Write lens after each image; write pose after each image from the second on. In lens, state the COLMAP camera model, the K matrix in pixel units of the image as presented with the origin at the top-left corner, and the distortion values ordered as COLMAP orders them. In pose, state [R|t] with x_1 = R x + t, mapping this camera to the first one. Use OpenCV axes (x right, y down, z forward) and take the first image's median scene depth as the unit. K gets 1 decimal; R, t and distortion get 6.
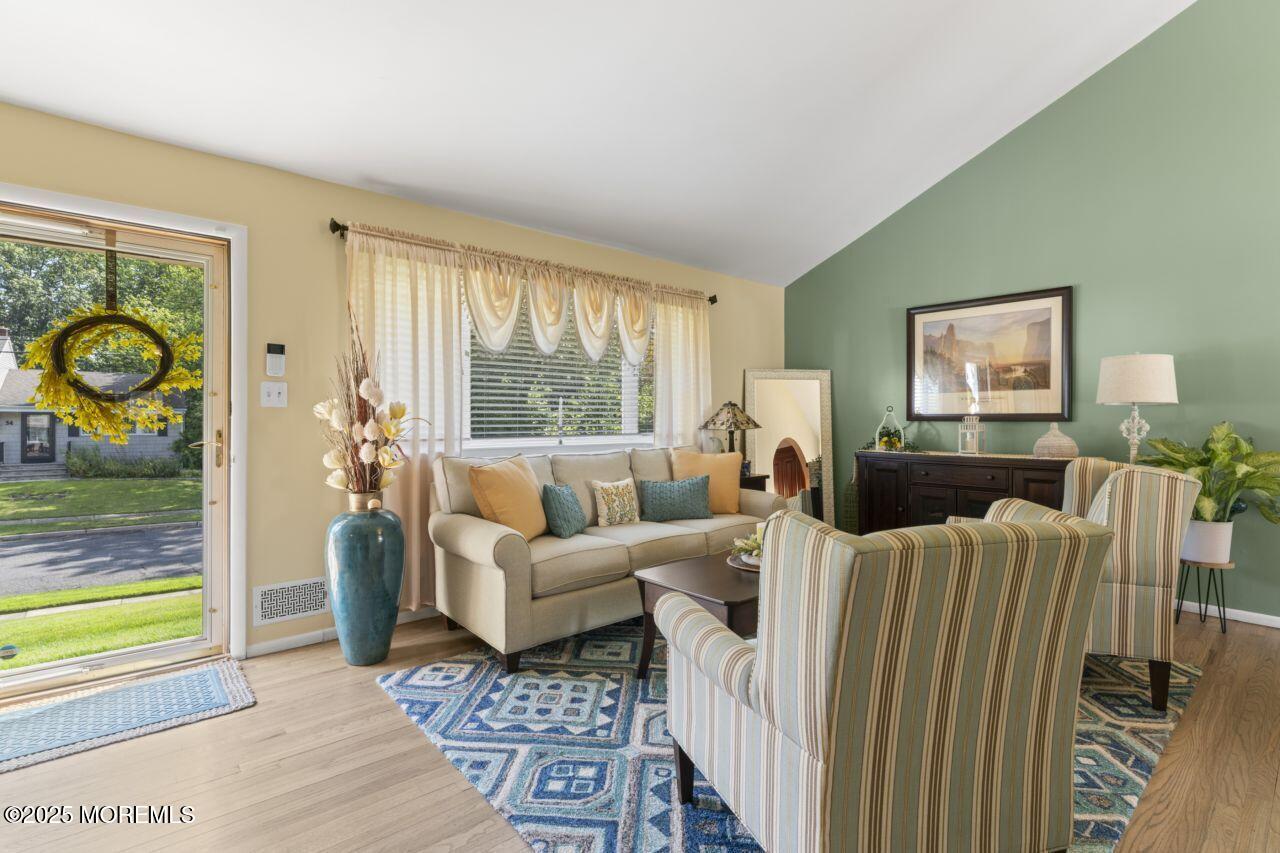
lens RADIAL K [[612.7, 0, 652.7], [0, 612.7, 407.1], [0, 0, 1]] dist [0.000303, -0.000514]
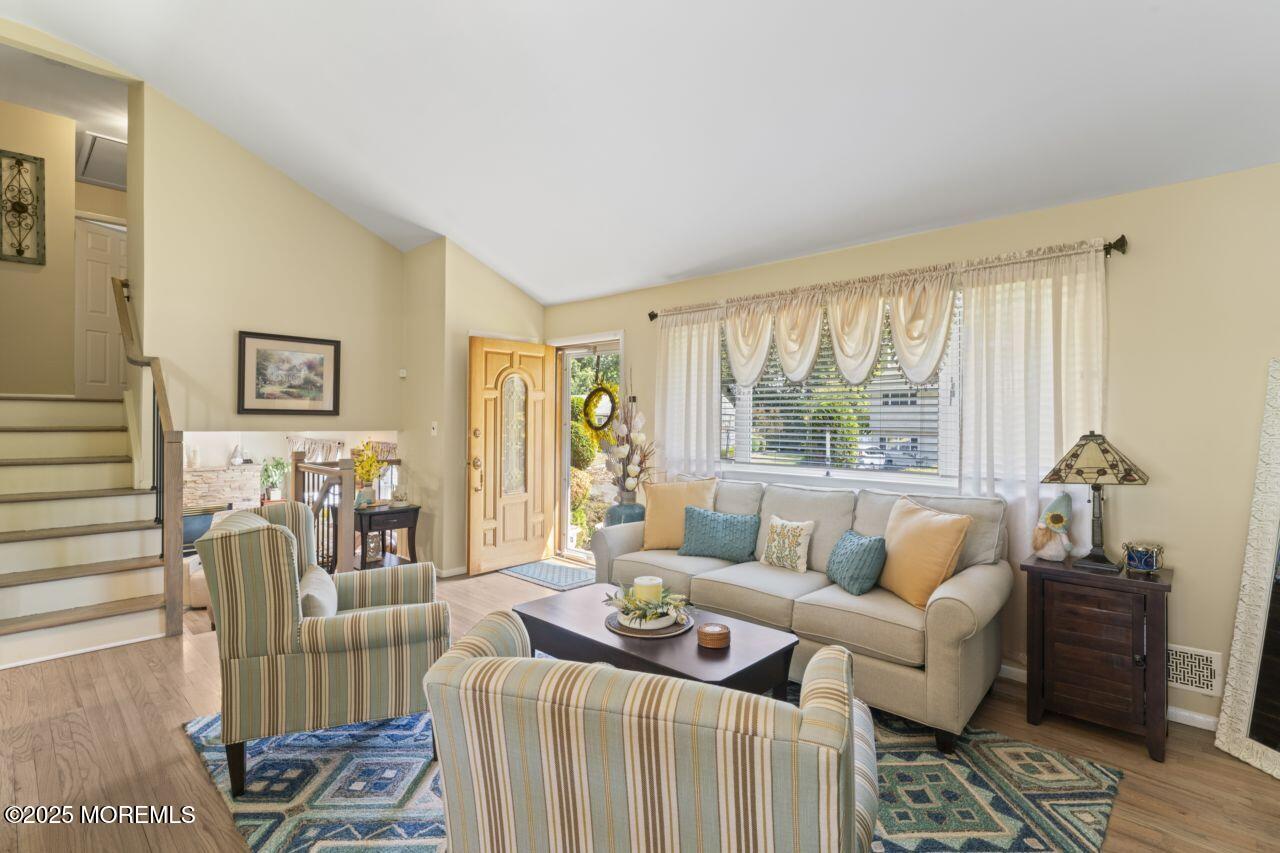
lens RADIAL K [[612.7, 0, 652.7], [0, 612.7, 407.1], [0, 0, 1]] dist [0.000303, -0.000514]
pose [[0.076594, -0.030342, -0.996601, 0.807648], [-0.002010, 0.999530, -0.030586, -0.016879], [0.997060, 0.004346, 0.076497, 0.716215]]
